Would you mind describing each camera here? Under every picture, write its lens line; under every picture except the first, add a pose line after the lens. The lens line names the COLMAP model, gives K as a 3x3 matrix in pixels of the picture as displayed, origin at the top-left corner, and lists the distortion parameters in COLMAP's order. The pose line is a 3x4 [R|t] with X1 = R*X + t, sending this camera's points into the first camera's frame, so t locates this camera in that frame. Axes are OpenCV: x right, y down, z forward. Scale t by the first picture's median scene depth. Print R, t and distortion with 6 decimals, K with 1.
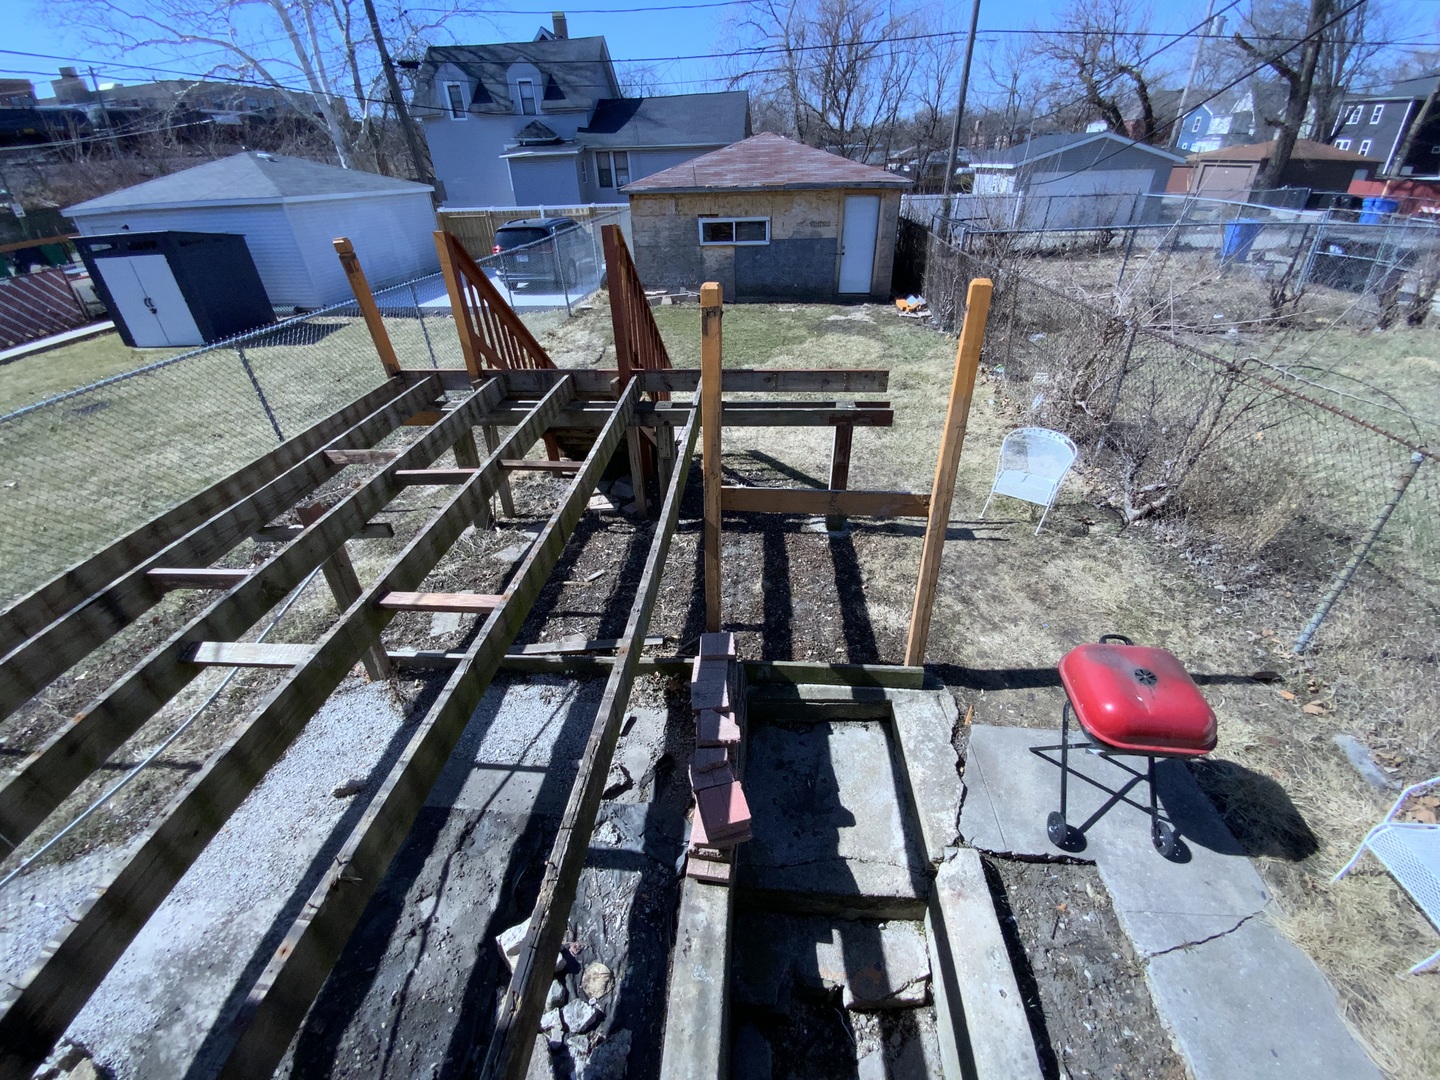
lens RADIAL K [[590.6, 0, 720.0], [0, 590.6, 540.0], [0, 0, 1]] dist [-0.001423, -0.000127]
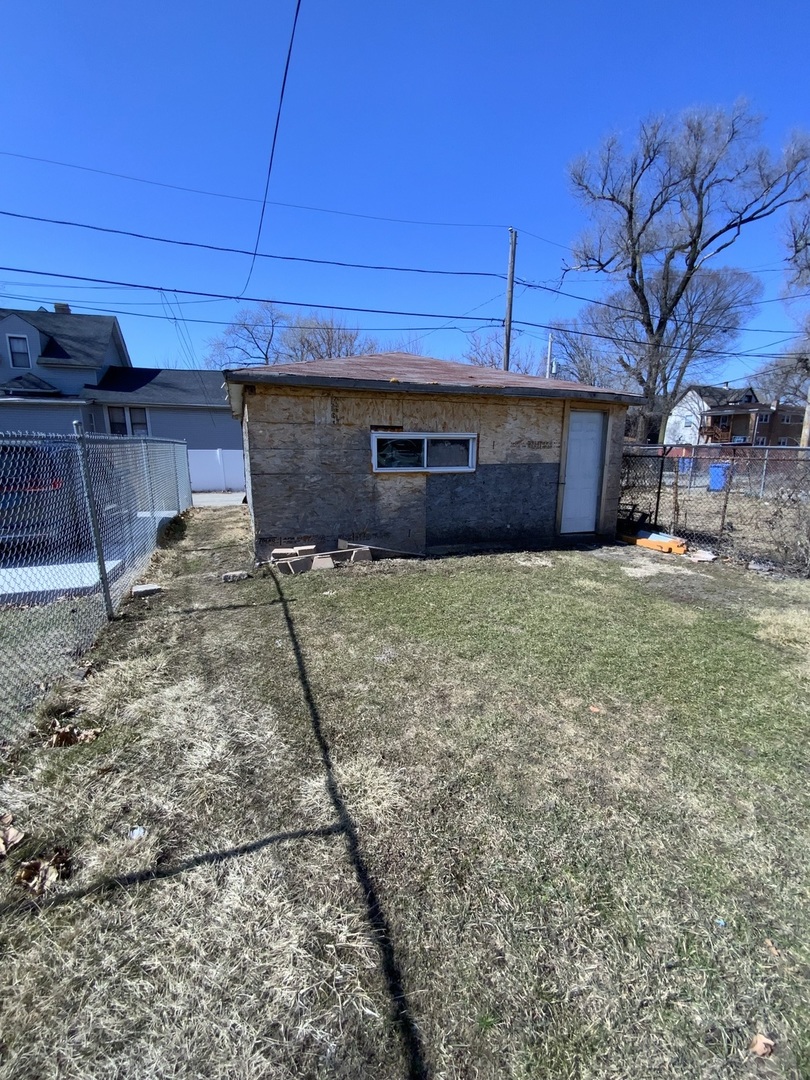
lens RADIAL K [[442.9, 0, 405.0], [0, 442.9, 540.0], [0, 0, 1]] dist [-0.001423, -0.000127]
pose [[0.902784, -0.056790, 0.426328, -0.195682], [0.208739, 0.924528, -0.318868, -0.282989], [-0.376043, 0.376860, 0.846503, 0.626909]]
